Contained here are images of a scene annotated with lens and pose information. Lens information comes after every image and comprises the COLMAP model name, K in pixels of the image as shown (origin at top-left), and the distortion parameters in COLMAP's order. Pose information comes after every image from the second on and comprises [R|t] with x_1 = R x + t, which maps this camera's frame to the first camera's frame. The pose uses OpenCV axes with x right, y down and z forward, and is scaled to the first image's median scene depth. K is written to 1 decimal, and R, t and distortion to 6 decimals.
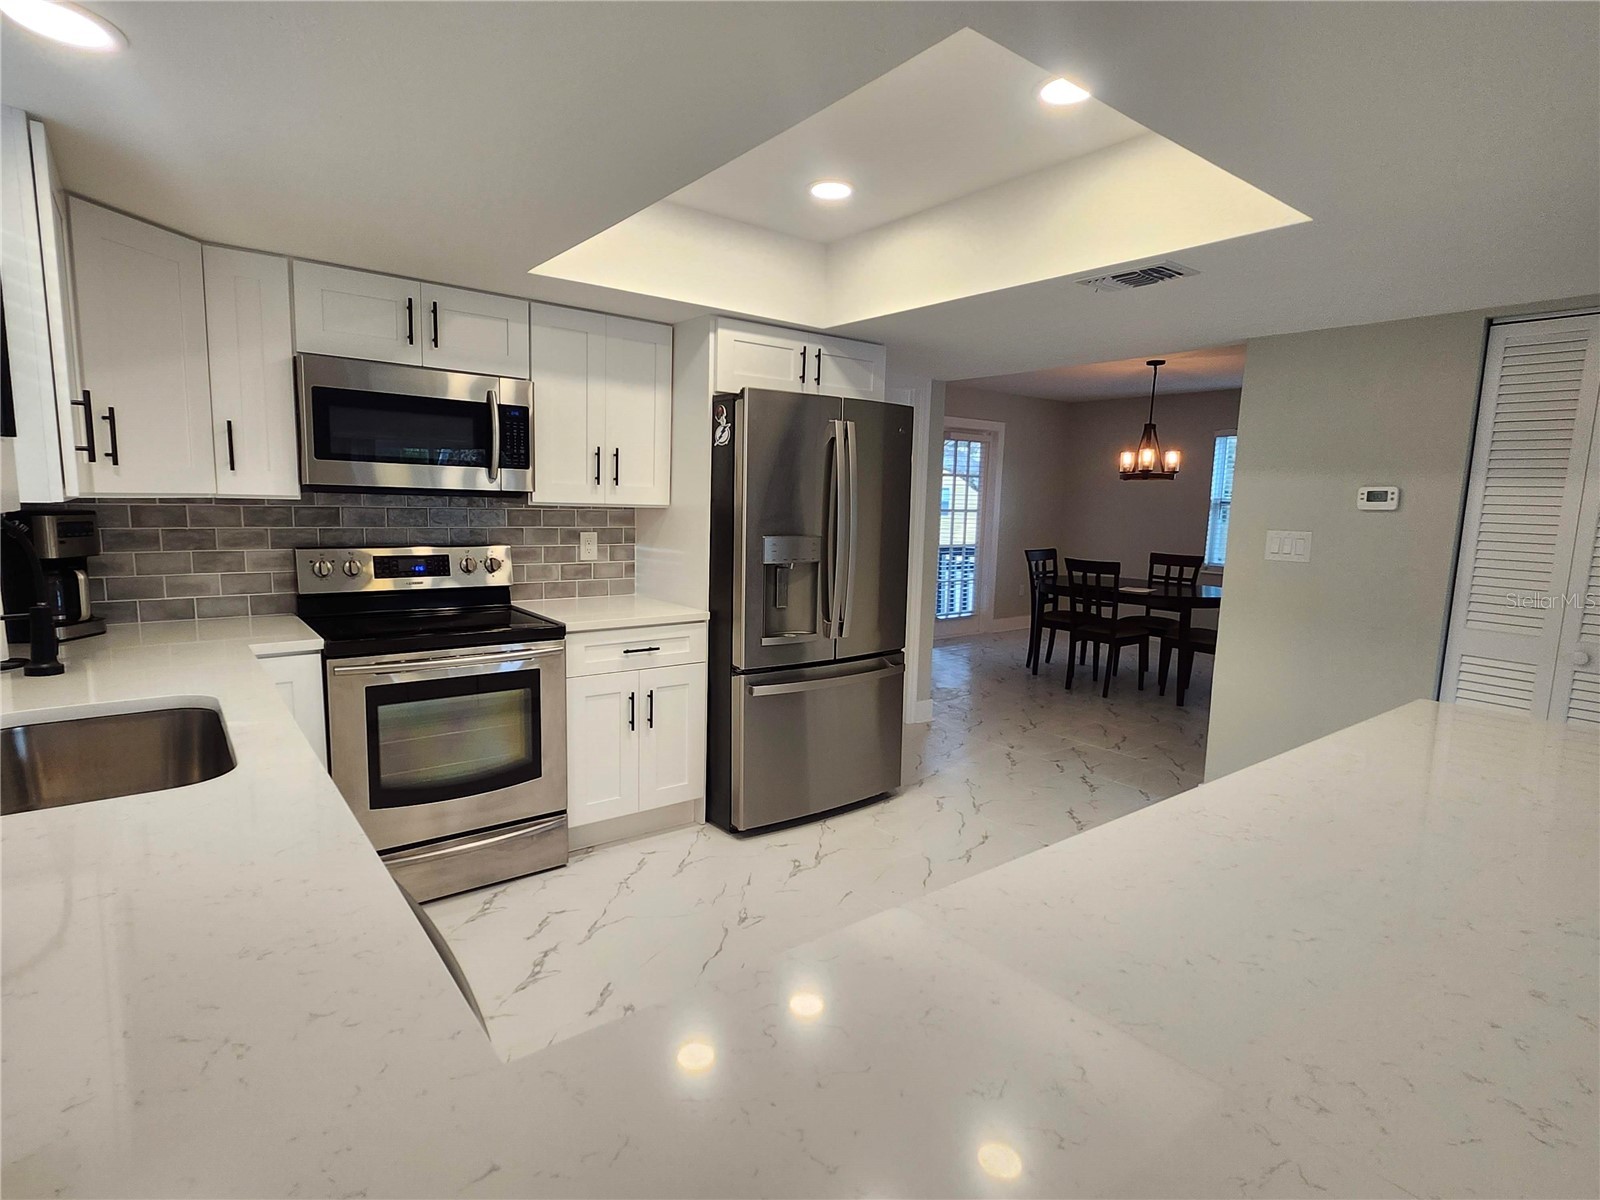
lens RADIAL K [[815.0, 0, 784.2], [0, 815.0, 608.0], [0, 0, 1]] dist [0.001717, -0.000338]
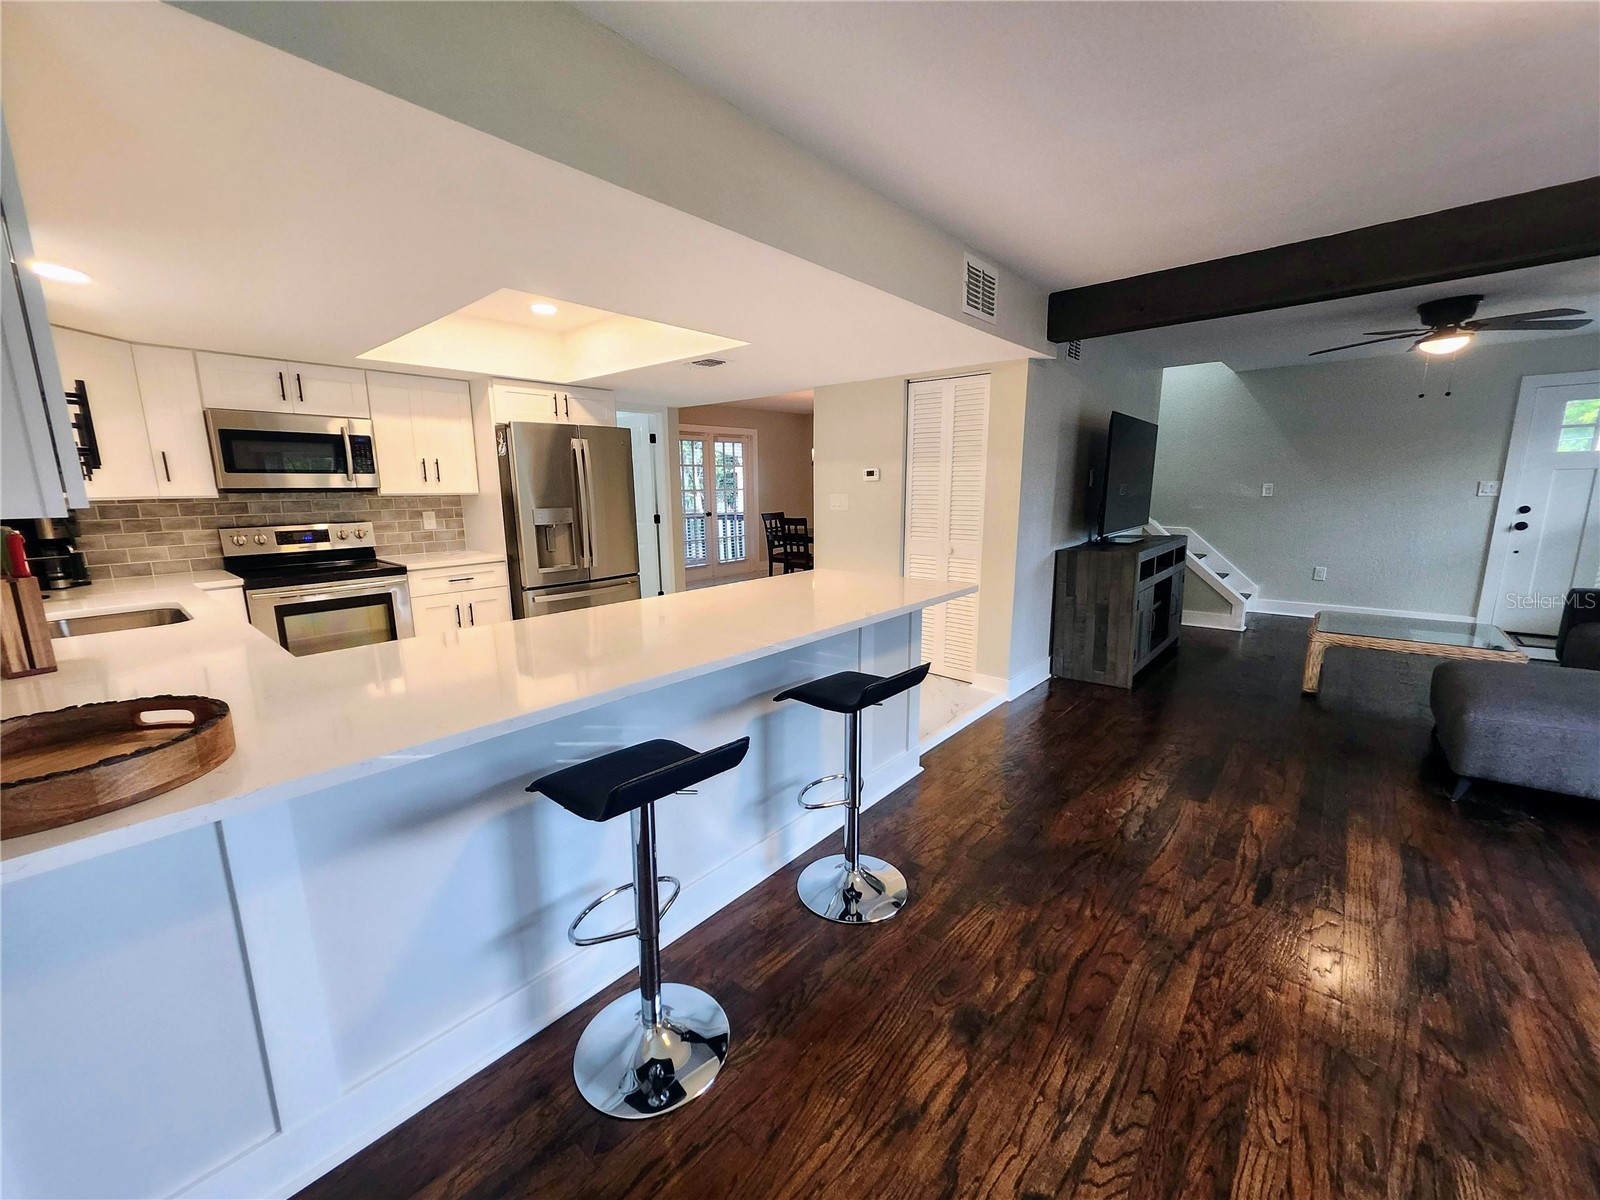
lens RADIAL K [[625.2, 0, 788.8], [0, 625.2, 603.4], [0, 0, 1]] dist [-0.001217, 0.000217]
pose [[0.980618, -0.071024, 0.182601, 0.242776], [0.060731, 0.996266, 0.061362, 0.060180], [-0.186278, -0.049083, 0.981270, -0.386068]]
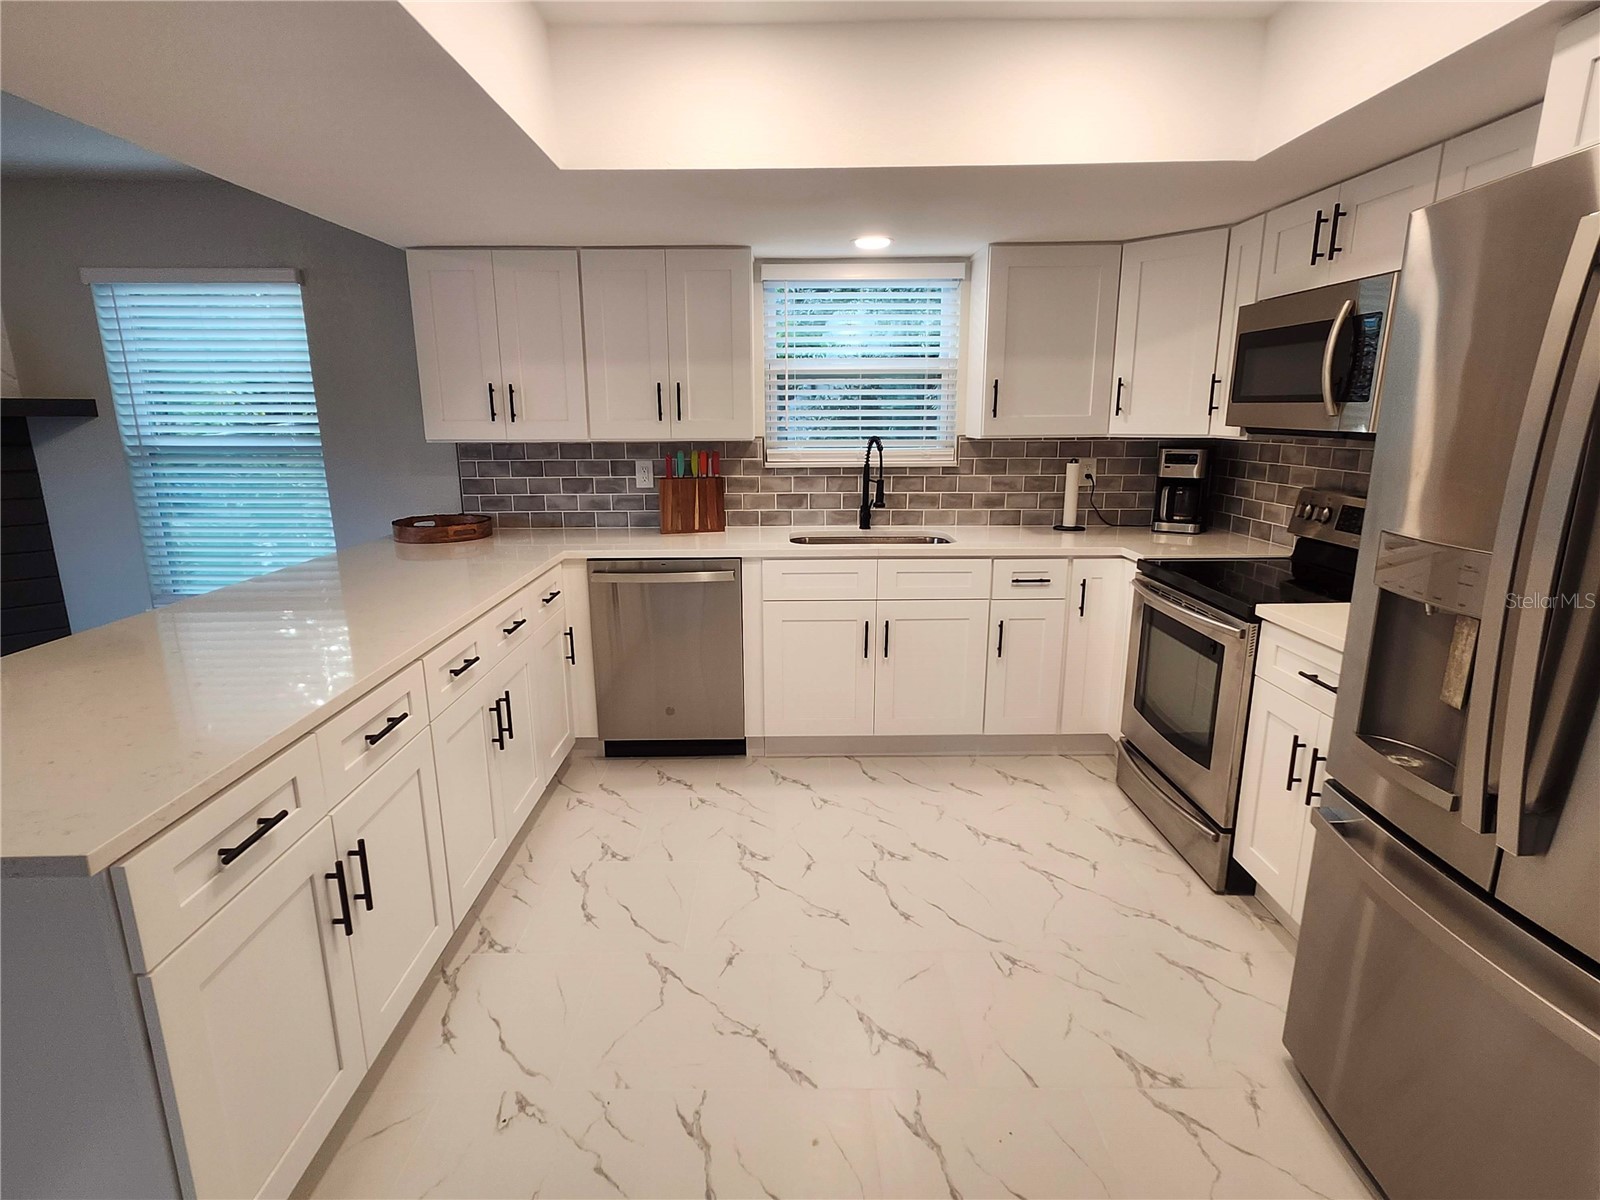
lens RADIAL K [[815.0, 0, 789.7], [0, 815.0, 604.3], [0, 0, 1]] dist [0.001717, -0.000338]
pose [[-0.598799, 0.165631, -0.783585, 0.551297], [-0.112033, 0.951440, 0.286725, -0.140115], [0.793025, 0.259478, -0.551165, 0.975681]]
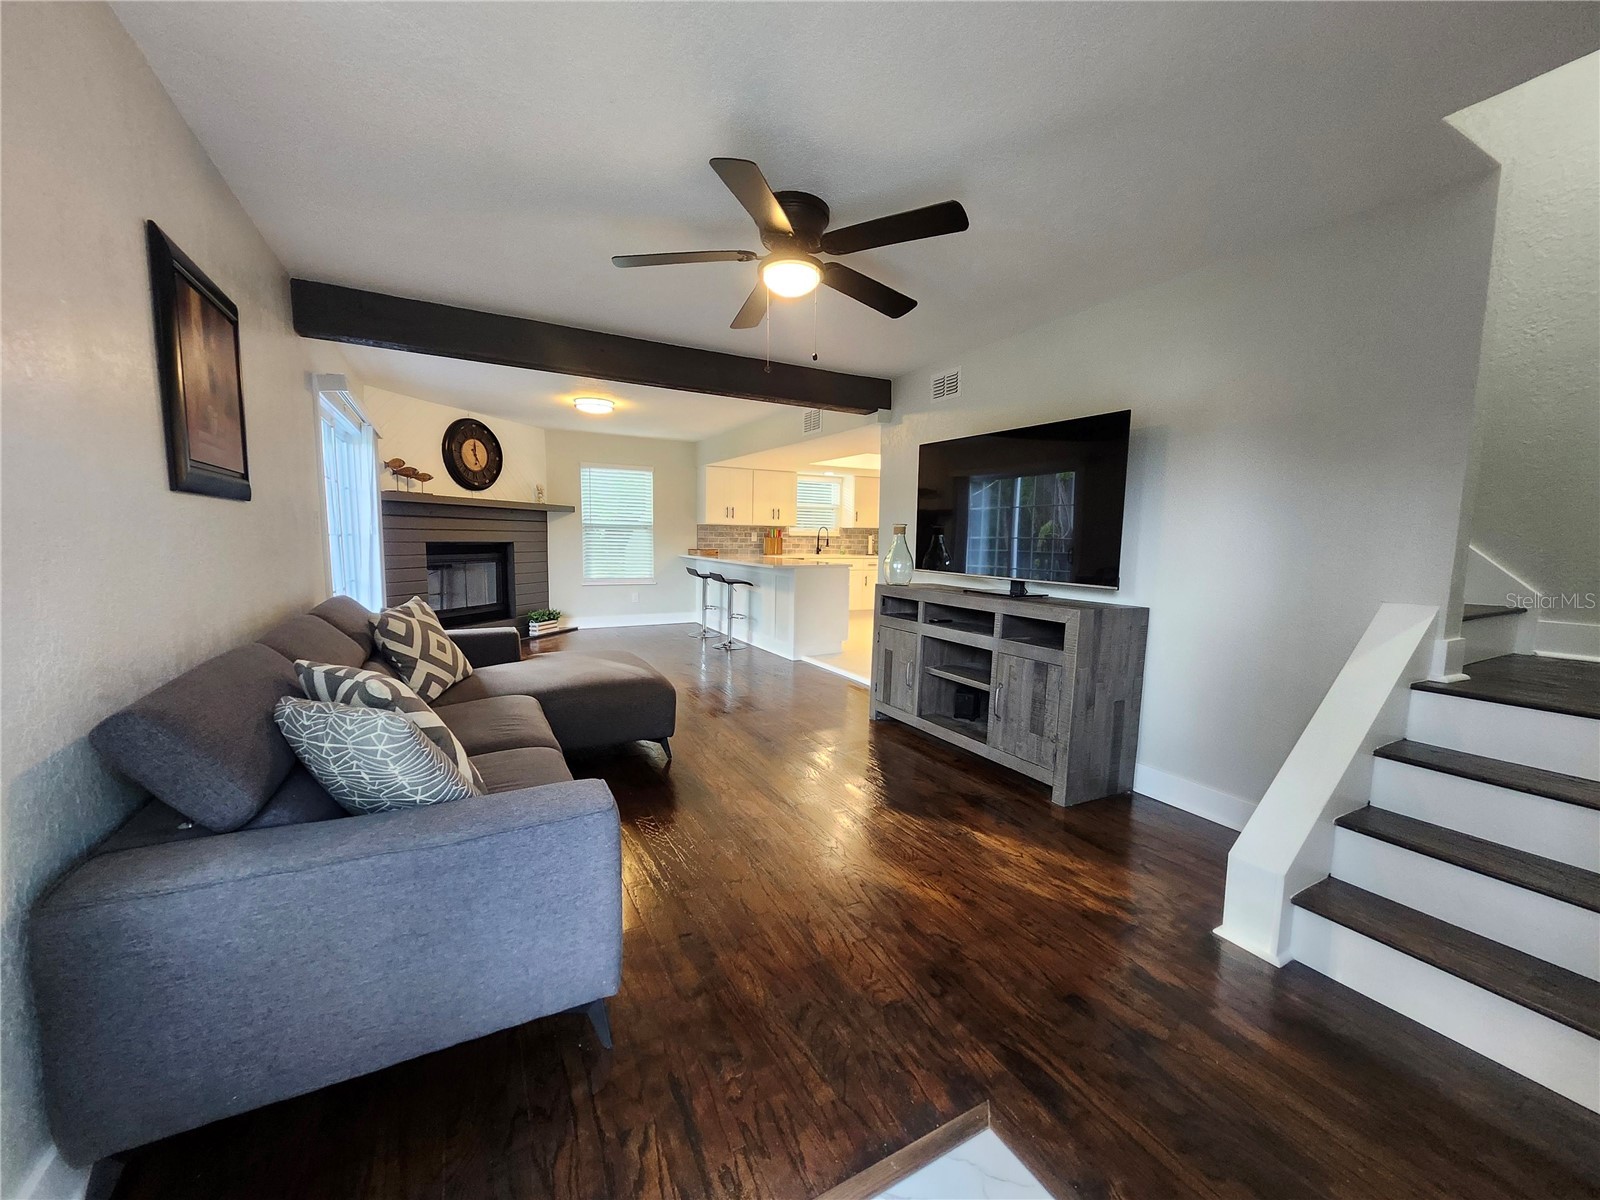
lens RADIAL K [[625.2, 0, 793.0], [0, 625.2, 605.2], [0, 0, 1]] dist [-0.001217, 0.000217]
pose [[-0.160591, 0.086846, -0.983193, 2.449094], [-0.150563, 0.982308, 0.111360, 0.003658], [0.975470, 0.165916, -0.144674, 0.739598]]
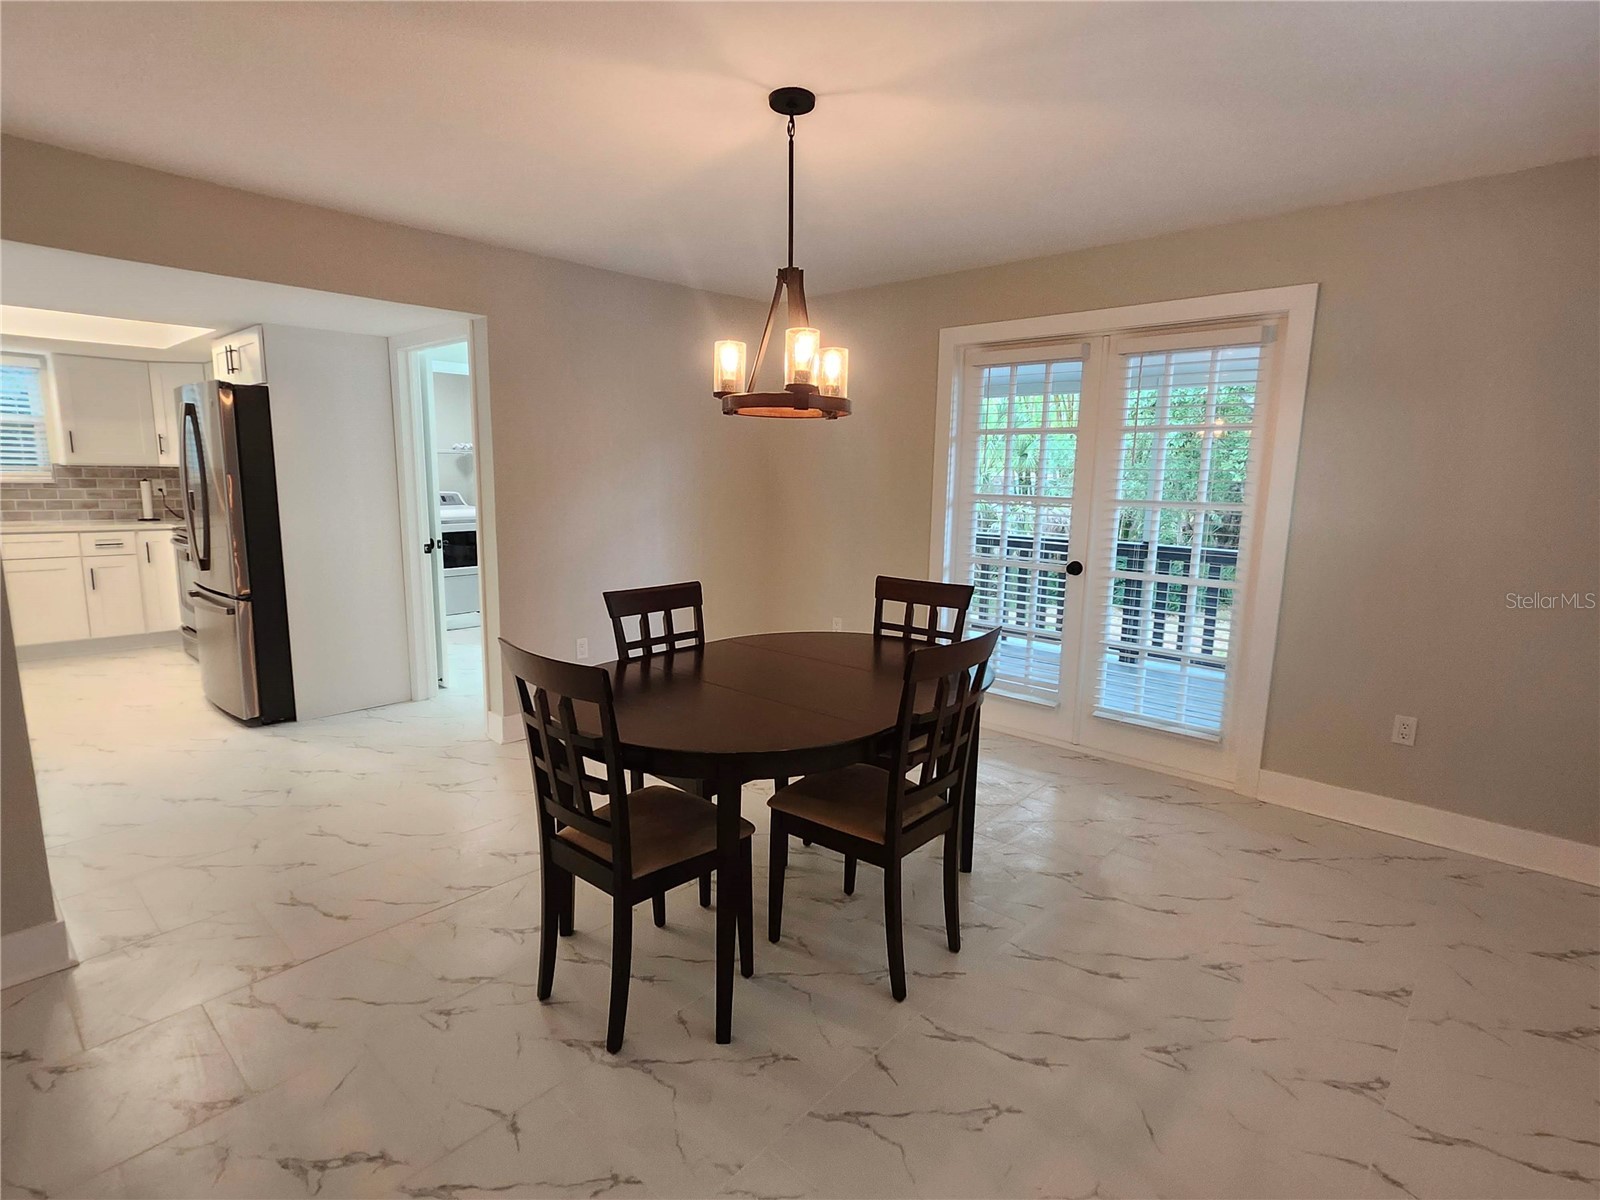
lens RADIAL K [[815.0, 0, 804.5], [0, 815.0, 607.1], [0, 0, 1]] dist [0.001717, -0.000338]
pose [[0.179174, 0.143917, -0.973234, 1.605735], [-0.149314, 0.981761, 0.117689, -0.215401], [0.972421, 0.124231, 0.197395, 1.791562]]
